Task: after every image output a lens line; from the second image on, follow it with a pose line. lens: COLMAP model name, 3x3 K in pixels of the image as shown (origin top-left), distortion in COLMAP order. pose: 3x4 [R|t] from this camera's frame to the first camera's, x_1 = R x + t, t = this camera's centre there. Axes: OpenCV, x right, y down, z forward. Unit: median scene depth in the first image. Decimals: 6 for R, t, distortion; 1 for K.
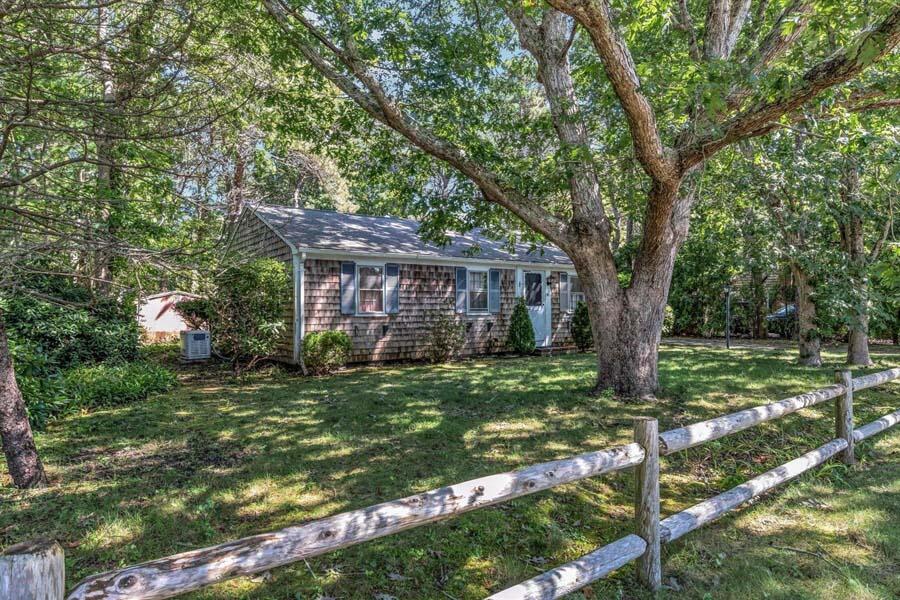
lens RADIAL K [[536.6, 0, 450.0], [0, 536.6, 300.0], [0, 0, 1]] dist [0.019755, -0.001067]
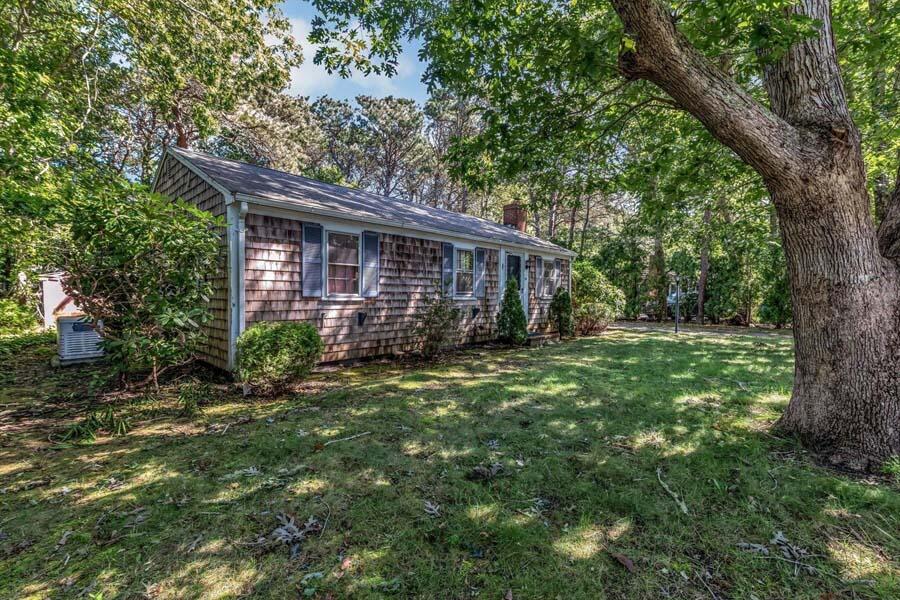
lens RADIAL K [[386.9, 0, 446.4], [0, 386.9, 297.7], [0, 0, 1]] dist [0.000231, 0.000249]
pose [[0.982891, 0.013894, 0.183663, -0.097948], [-0.019294, 0.999431, 0.027648, 0.008862], [-0.183174, -0.030719, 0.982600, 0.415542]]
